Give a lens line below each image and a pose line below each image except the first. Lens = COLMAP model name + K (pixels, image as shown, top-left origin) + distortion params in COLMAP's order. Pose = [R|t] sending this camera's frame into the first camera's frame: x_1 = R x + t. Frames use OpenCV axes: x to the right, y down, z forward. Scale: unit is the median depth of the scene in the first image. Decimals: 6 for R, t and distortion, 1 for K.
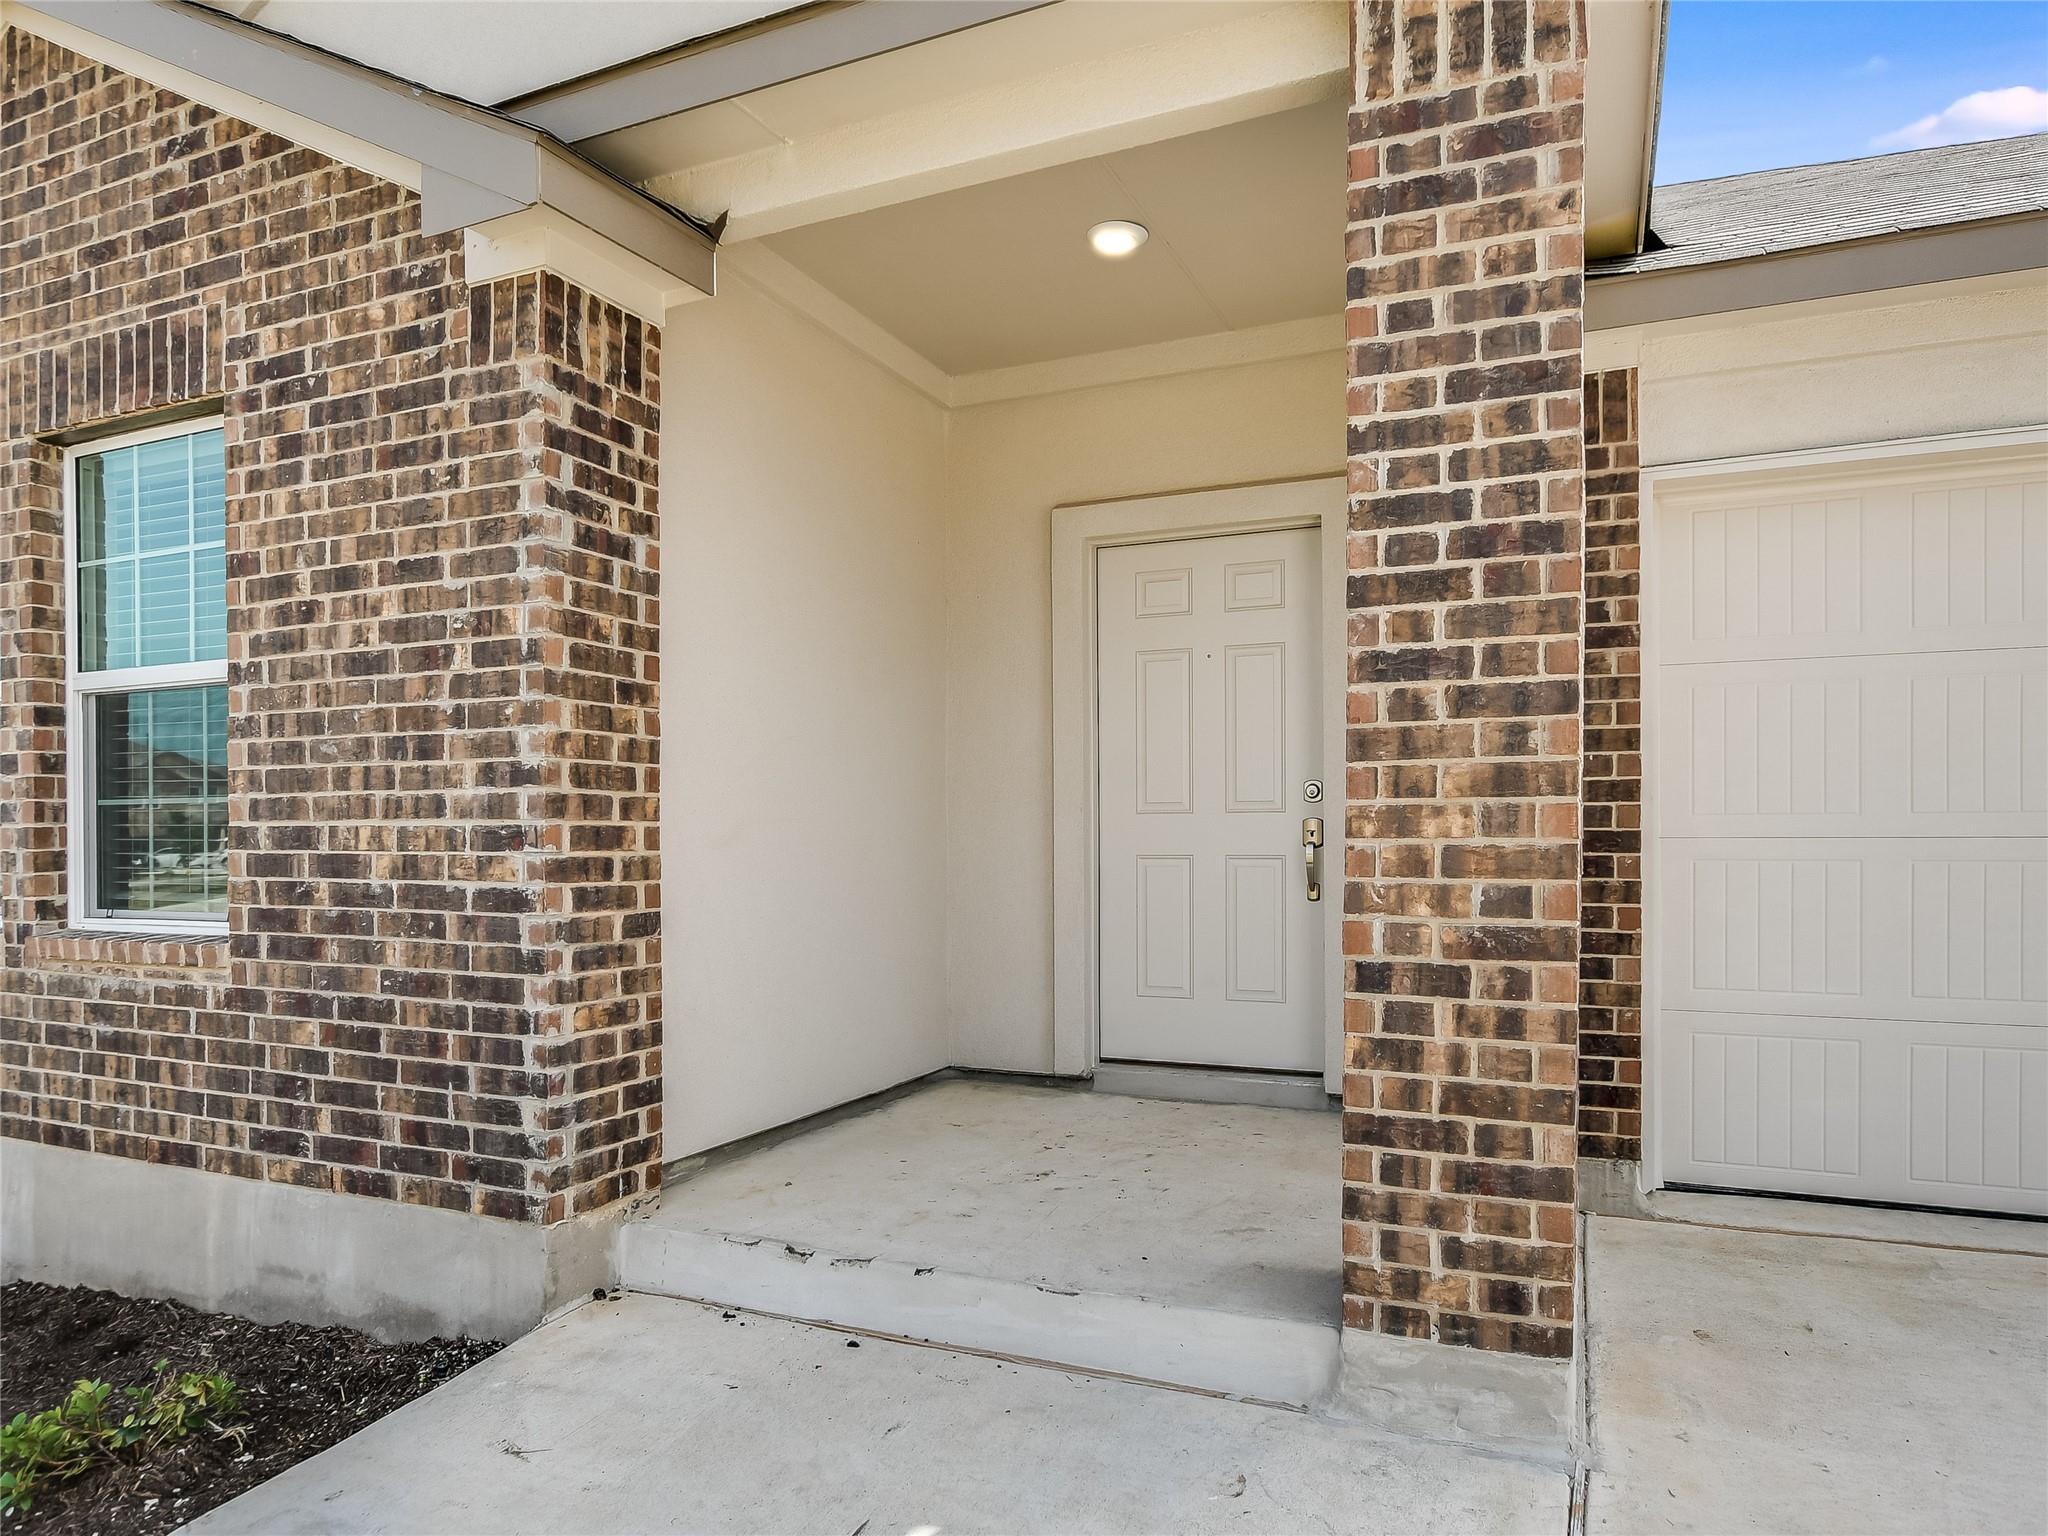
lens RADIAL K [[1291.5, 0, 1027.2], [0, 1291.5, 845.2], [0, 0, 1]] dist [-0.013357, 0.001689]
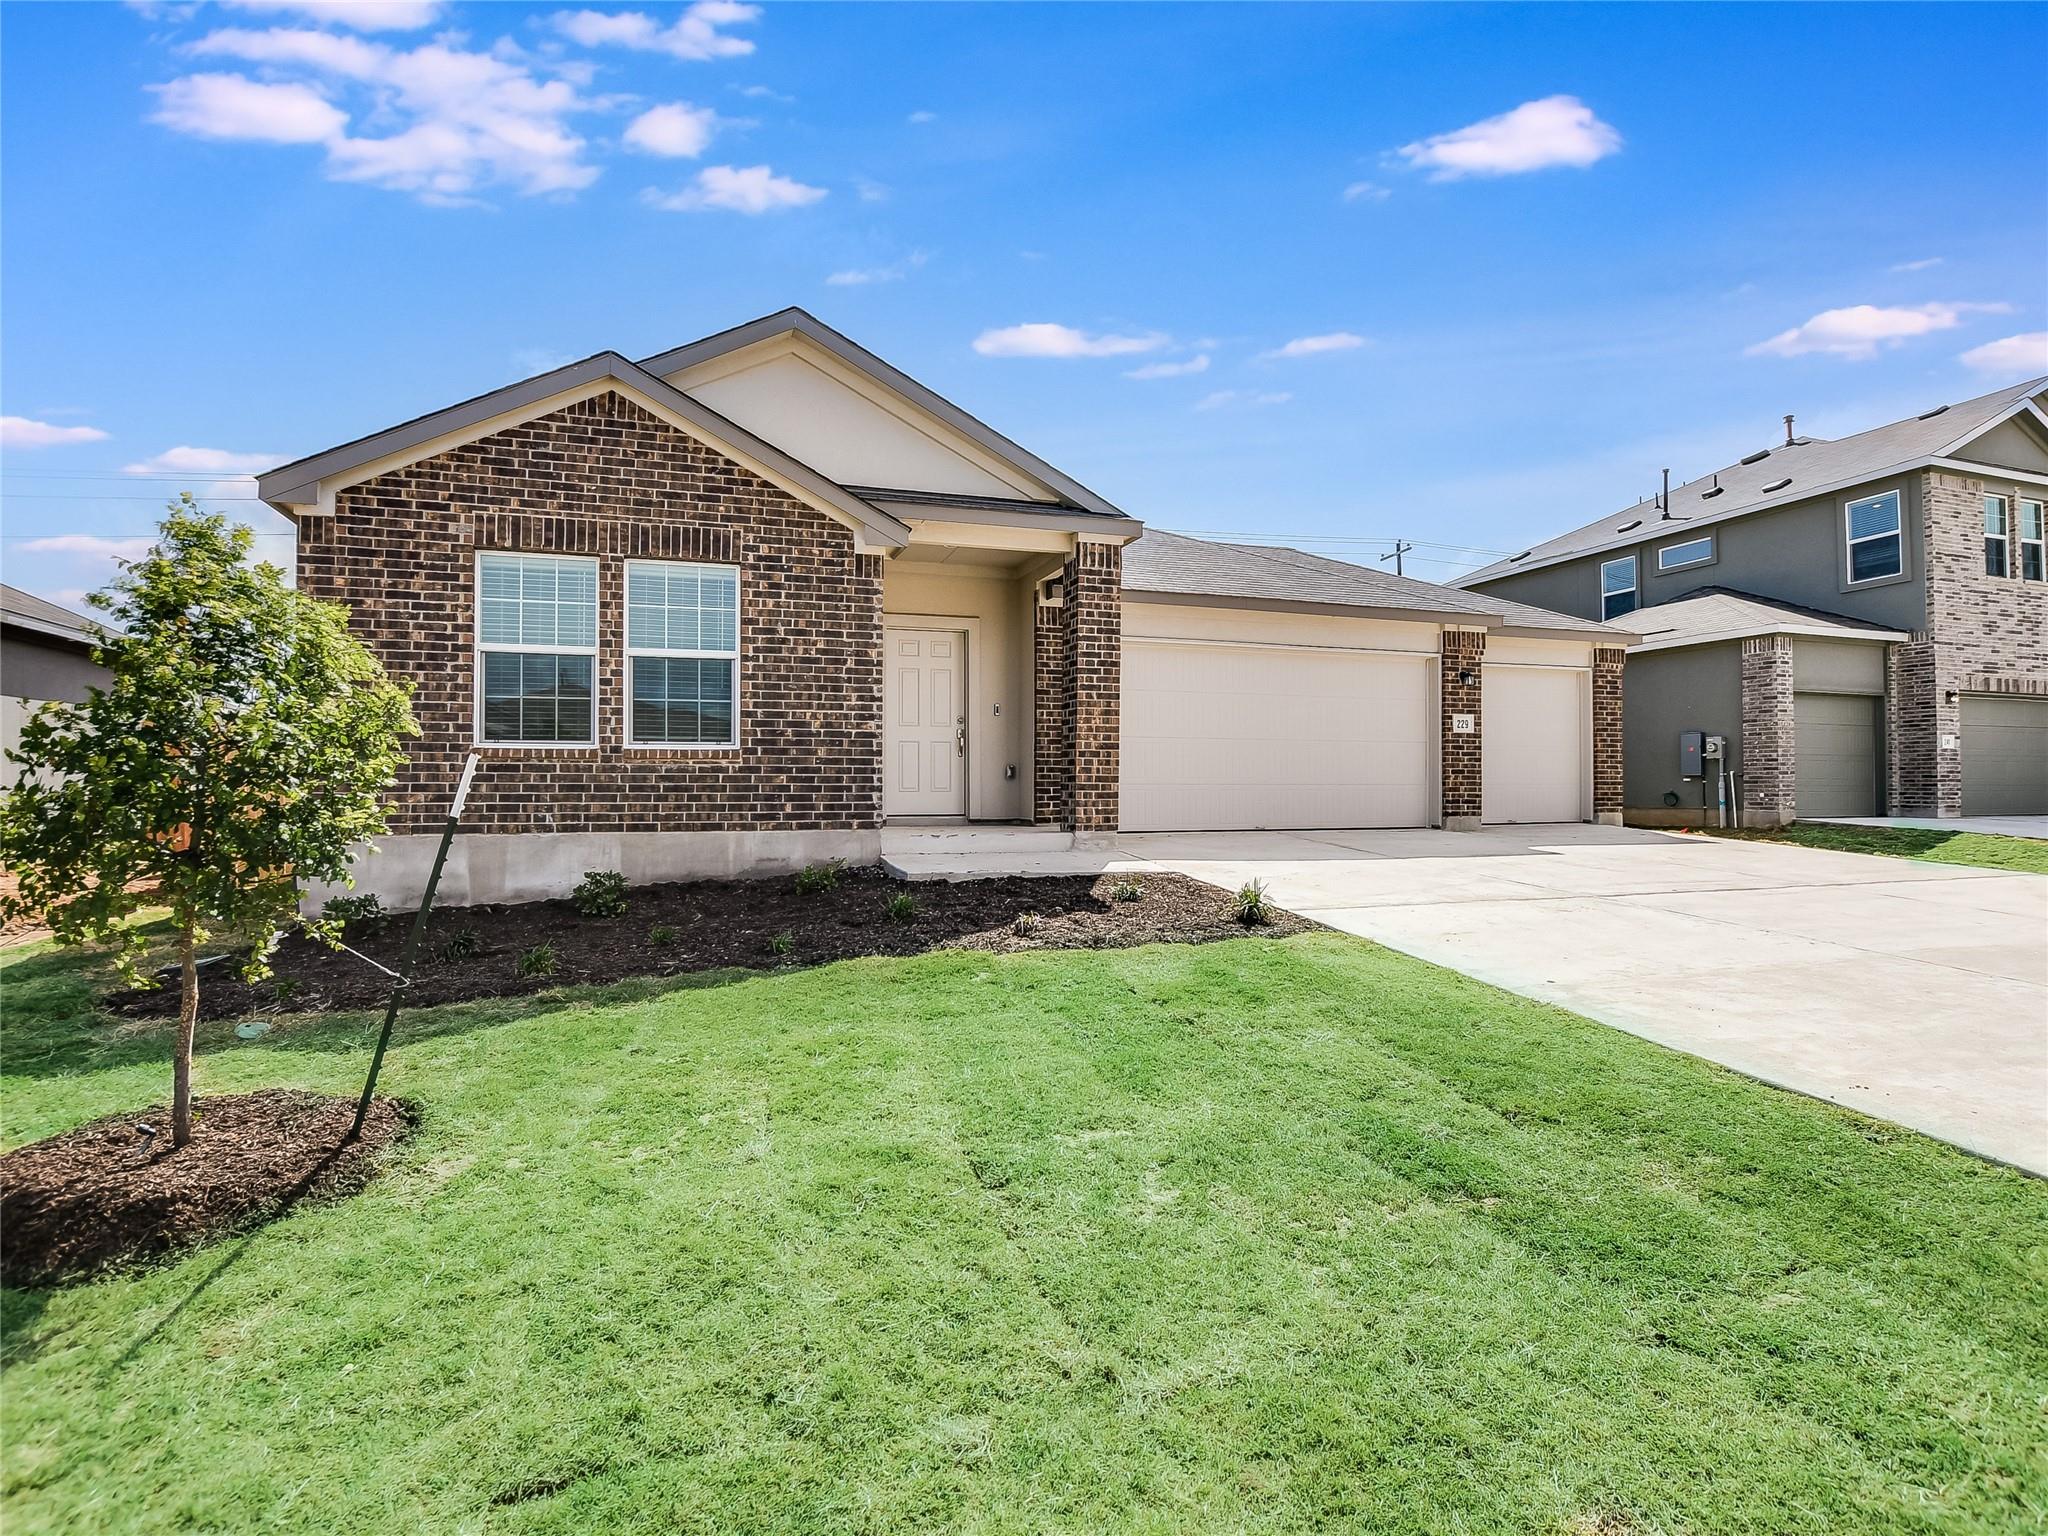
lens RADIAL K [[1036.7, 0, 1018.7], [0, 1036.7, 786.8], [0, 0, 1]] dist [-0.018510, 0.000571]
pose [[0.737319, 0.004880, 0.675528, -1.864271], [0.006289, 0.999881, -0.014087, 0.209452], [-0.675516, 0.014635, 0.737200, -1.227732]]
